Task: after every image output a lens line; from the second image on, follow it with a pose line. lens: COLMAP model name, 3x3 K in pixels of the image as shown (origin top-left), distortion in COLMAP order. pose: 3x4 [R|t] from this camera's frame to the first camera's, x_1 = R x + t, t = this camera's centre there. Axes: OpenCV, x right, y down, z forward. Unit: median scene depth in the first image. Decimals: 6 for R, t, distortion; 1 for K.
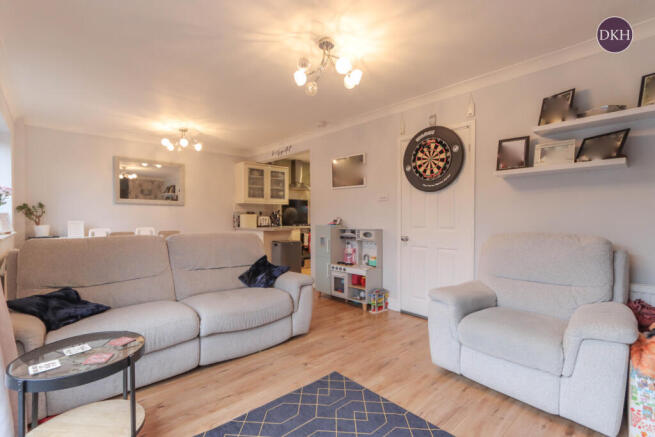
lens RADIAL K [[305.3, 0, 327.5], [0, 305.3, 218.5], [0, 0, 1]] dist [0.002196, 0.000198]
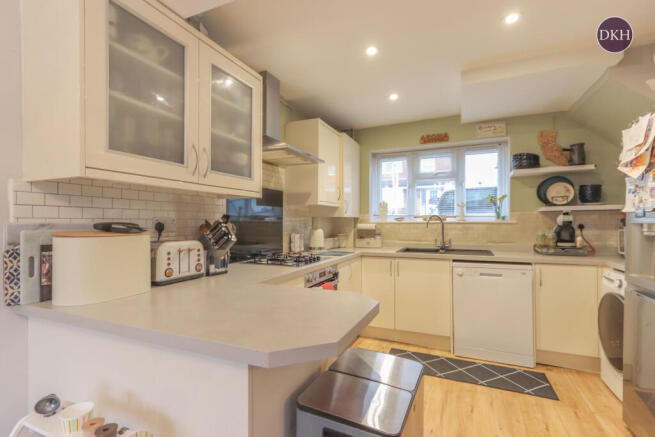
lens RADIAL K [[305.3, 0, 327.5], [0, 305.3, 218.5], [0, 0, 1]] dist [0.002196, 0.000198]
pose [[0.924810, 0.006627, 0.380371, -0.197919], [-0.000897, 0.999883, -0.015240, -0.021920], [-0.380427, 0.013753, 0.924709, 0.745209]]
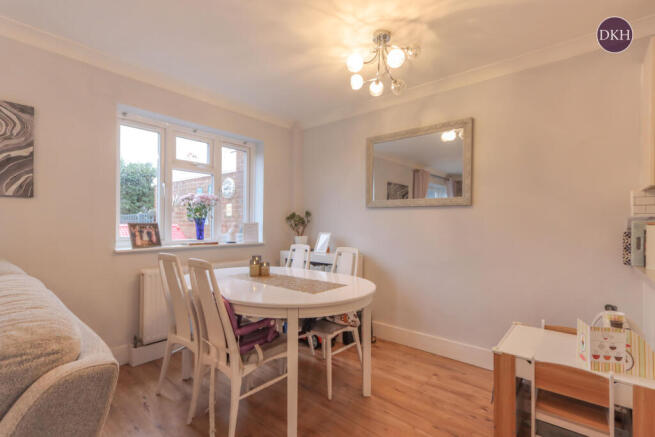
lens RADIAL K [[305.3, 0, 327.5], [0, 305.3, 218.5], [0, 0, 1]] dist [0.002196, 0.000198]
pose [[0.128832, -0.004281, -0.991657, -0.029473], [-0.003946, 0.999981, -0.004829, -0.016974], [0.991659, 0.004536, 0.128812, 0.640998]]
